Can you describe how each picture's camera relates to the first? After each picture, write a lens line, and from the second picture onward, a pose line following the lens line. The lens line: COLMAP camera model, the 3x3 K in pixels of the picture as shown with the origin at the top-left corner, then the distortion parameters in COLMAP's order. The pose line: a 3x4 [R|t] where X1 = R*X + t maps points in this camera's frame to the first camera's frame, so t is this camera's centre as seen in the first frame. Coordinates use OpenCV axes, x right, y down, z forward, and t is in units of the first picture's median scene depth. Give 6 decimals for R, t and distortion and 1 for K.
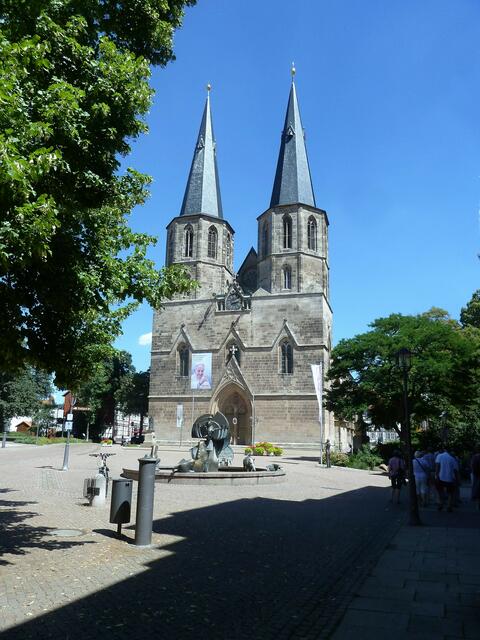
lens RADIAL K [[468.7, 0, 240.5], [0, 468.7, 325.5], [0, 0, 1]] dist [-0.038086, 0.000361]
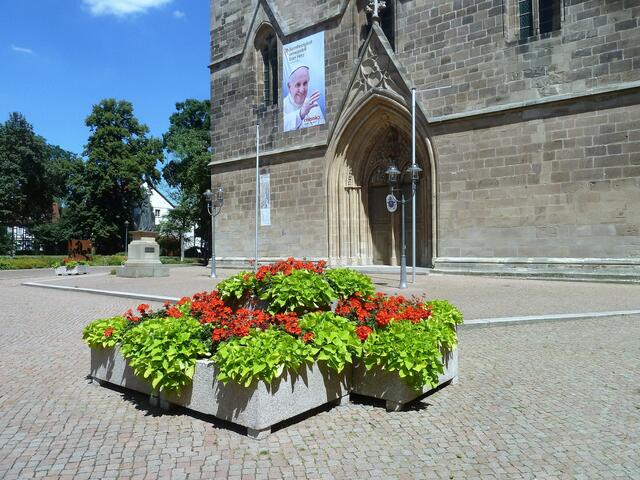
lens RADIAL K [[468.7, 0, 322.9], [0, 468.7, 238.4], [0, 0, 1]] dist [-0.038086, 0.000361]
pose [[0.926223, -0.027802, -0.375950, 0.075690], [0.094523, 0.982546, 0.160215, 0.164074], [0.364934, -0.183930, 0.912685, 0.624890]]
